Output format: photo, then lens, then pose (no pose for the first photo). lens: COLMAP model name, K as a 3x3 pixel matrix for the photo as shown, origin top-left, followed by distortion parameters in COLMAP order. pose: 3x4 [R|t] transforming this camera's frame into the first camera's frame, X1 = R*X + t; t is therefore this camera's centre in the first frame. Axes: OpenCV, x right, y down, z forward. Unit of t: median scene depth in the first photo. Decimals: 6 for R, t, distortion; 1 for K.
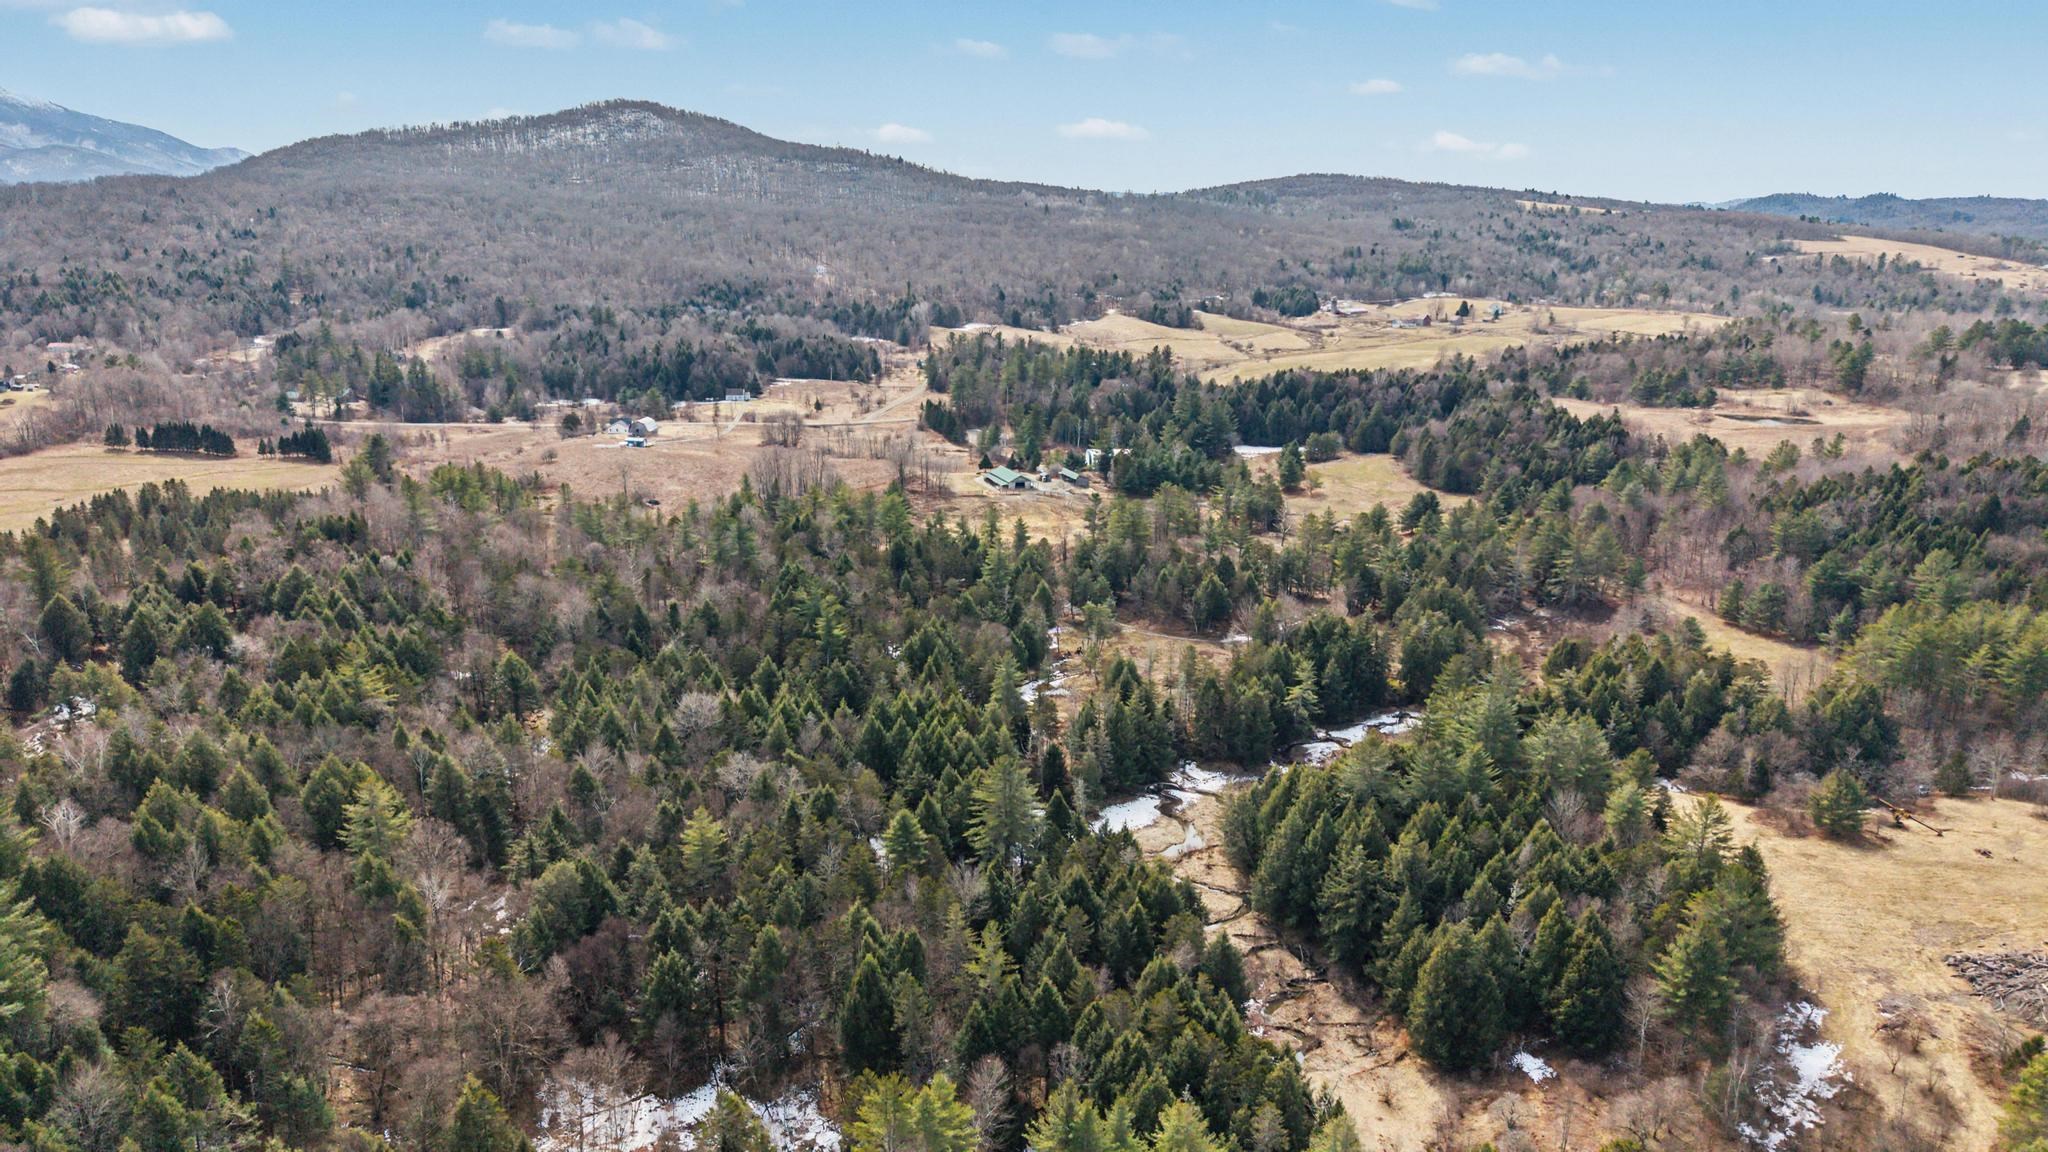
lens RADIAL K [[1412.2, 0, 1034.5], [0, 1412.2, 581.3], [0, 0, 1]] dist [0.084729, -0.079270]
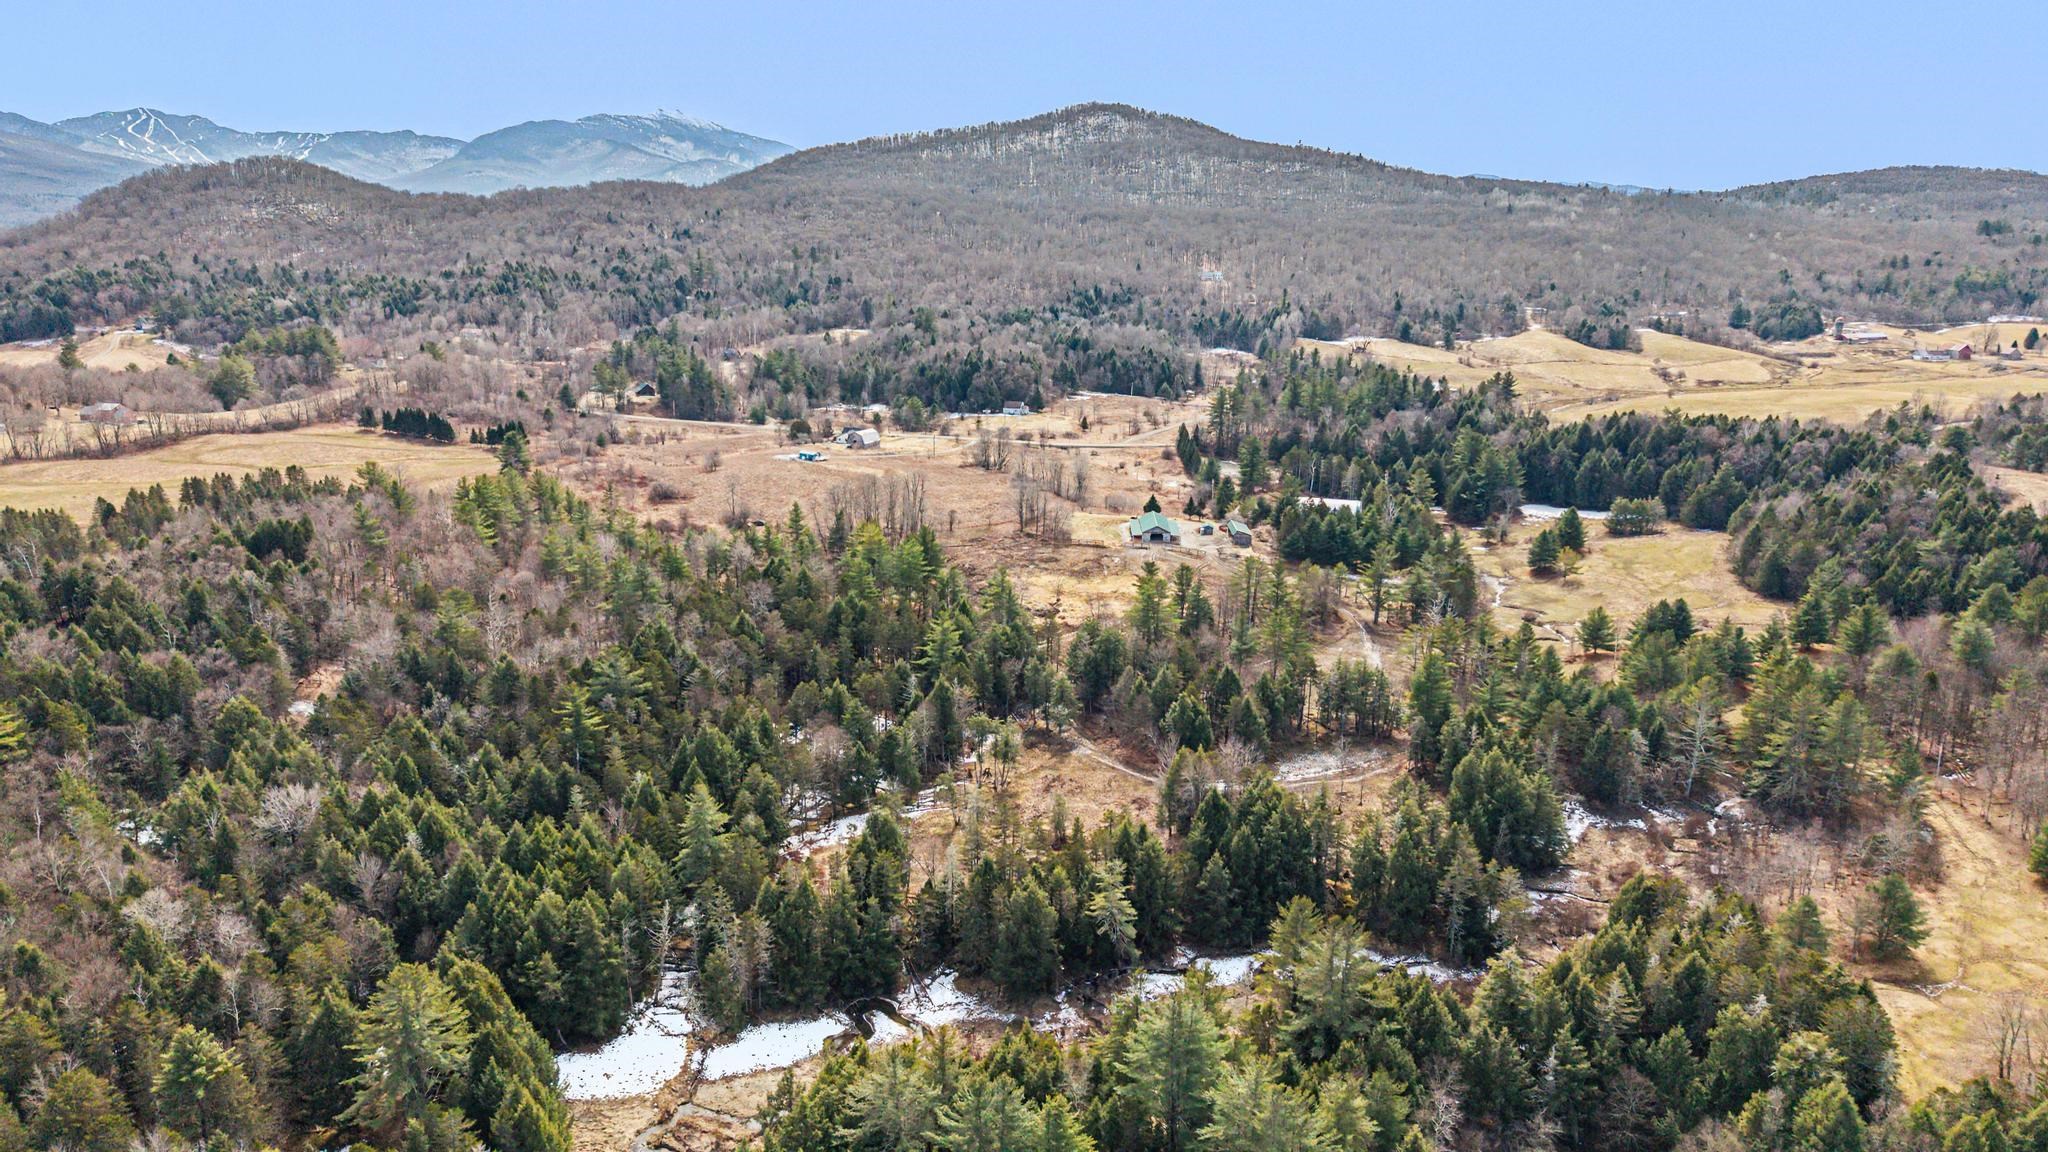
lens RADIAL K [[1412.2, 0, 1034.5], [0, 1412.2, 581.3], [0, 0, 1]] dist [0.084729, -0.079270]
pose [[0.926518, 0.098905, -0.363018, 0.102218], [-0.099762, 0.994876, 0.016435, -0.021891], [0.362783, 0.020988, 0.931637, 0.089651]]
